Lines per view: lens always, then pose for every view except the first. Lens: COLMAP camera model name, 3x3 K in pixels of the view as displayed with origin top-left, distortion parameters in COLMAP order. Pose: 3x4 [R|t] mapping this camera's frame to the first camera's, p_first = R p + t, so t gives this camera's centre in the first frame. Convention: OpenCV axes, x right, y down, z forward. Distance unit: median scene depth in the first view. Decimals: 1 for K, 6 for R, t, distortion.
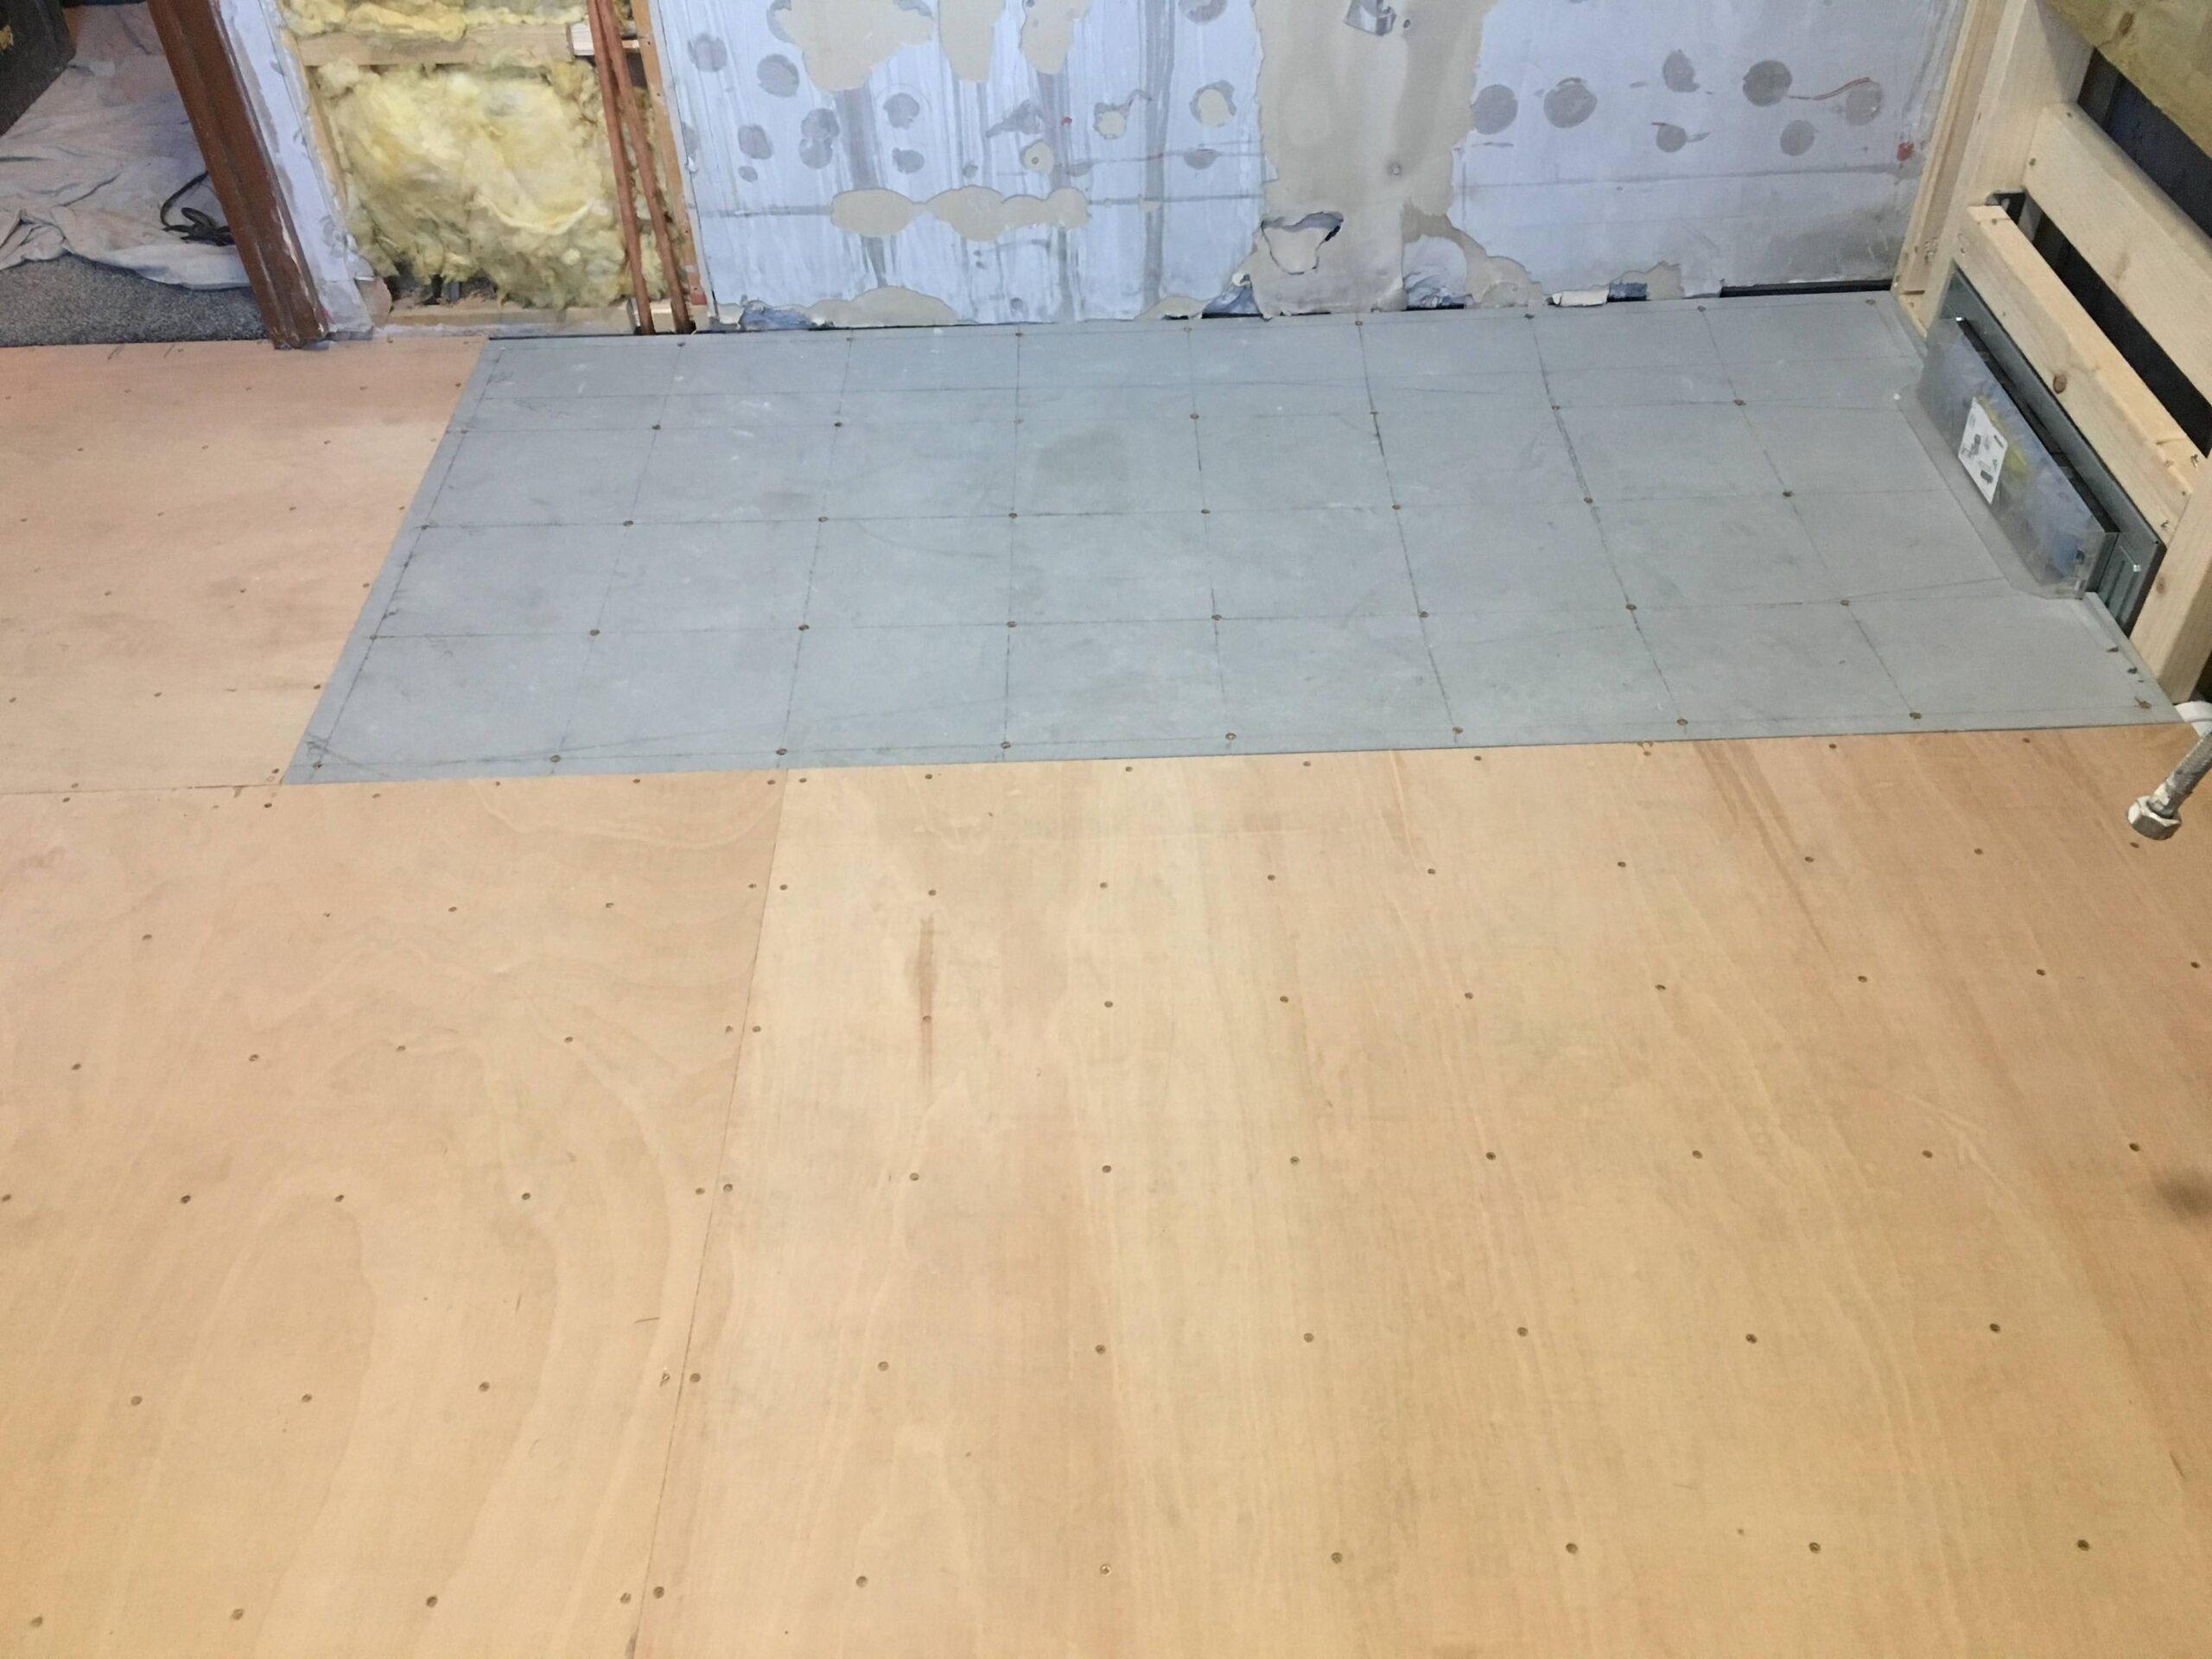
lens RADIAL K [[1879.3, 0, 1106.7], [0, 1879.3, 820.5], [0, 0, 1]] dist [0.083533, -0.113355]
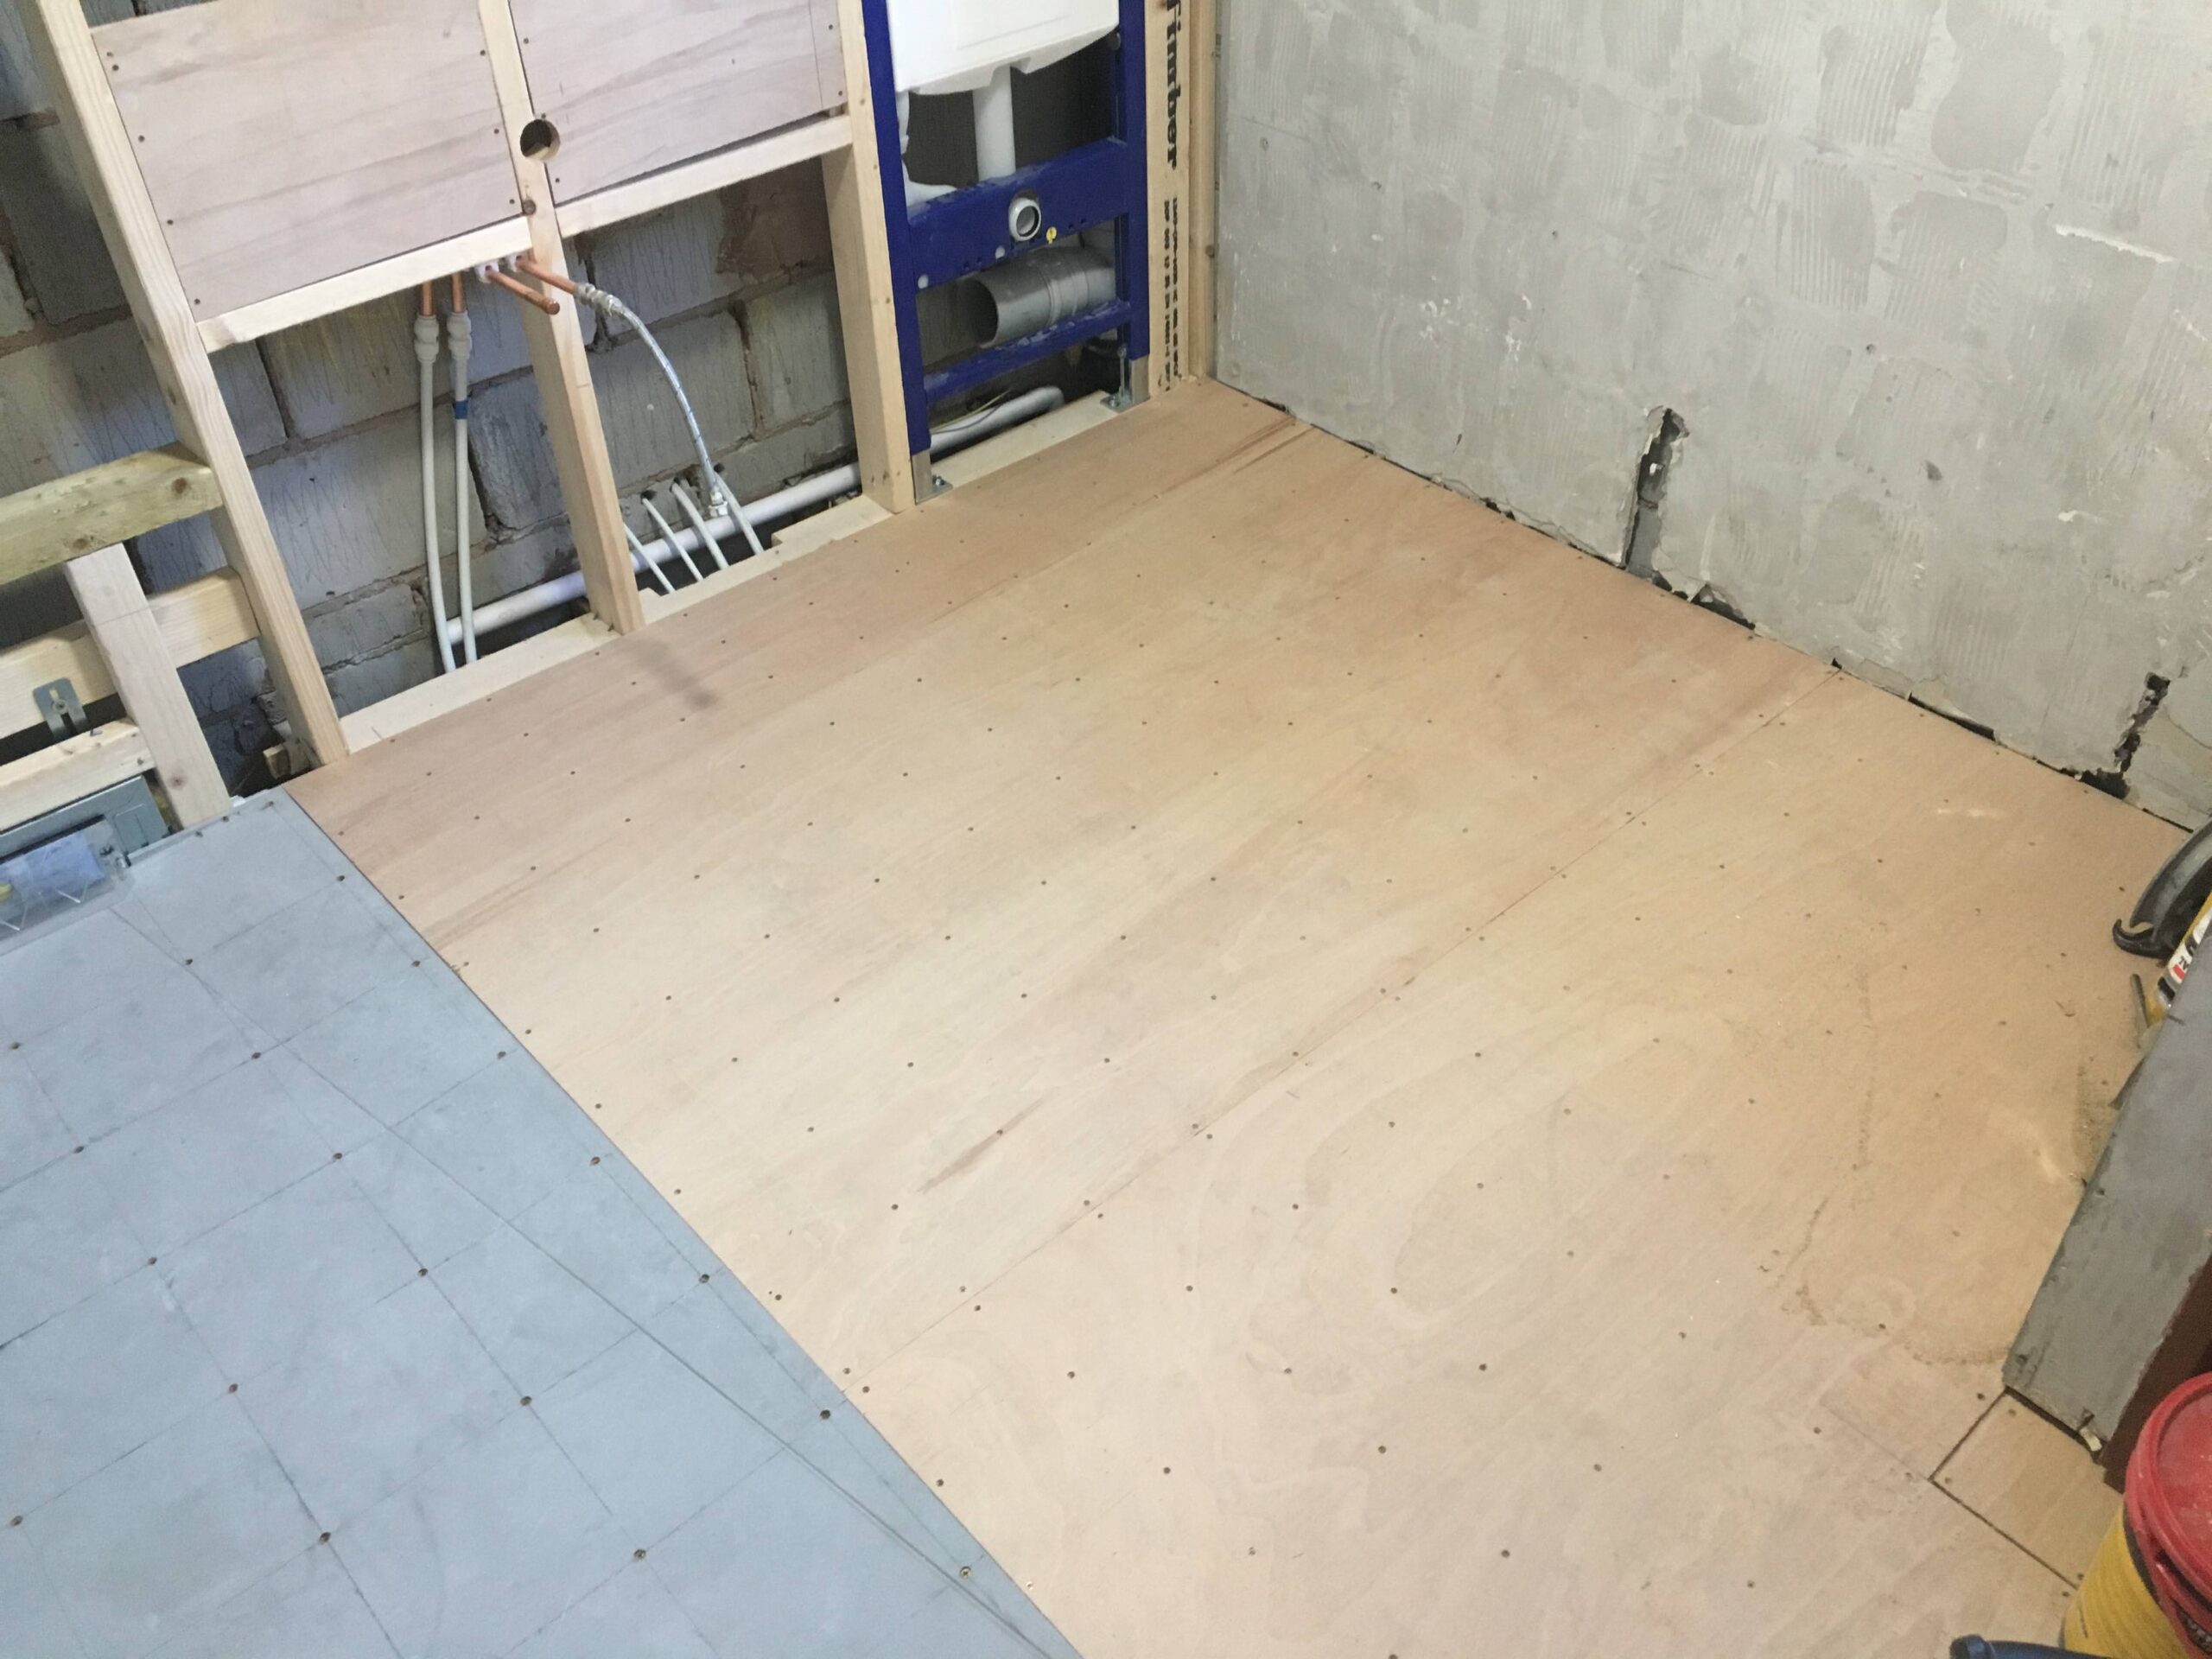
lens RADIAL K [[1879.3, 0, 1106.7], [0, 1879.3, 820.5], [0, 0, 1]] dist [0.083533, -0.113355]
pose [[-0.658127, -0.438458, 0.612065, -0.759309], [0.538944, 0.293317, 0.789623, -0.854806], [-0.525746, 0.849541, 0.043265, 0.620826]]
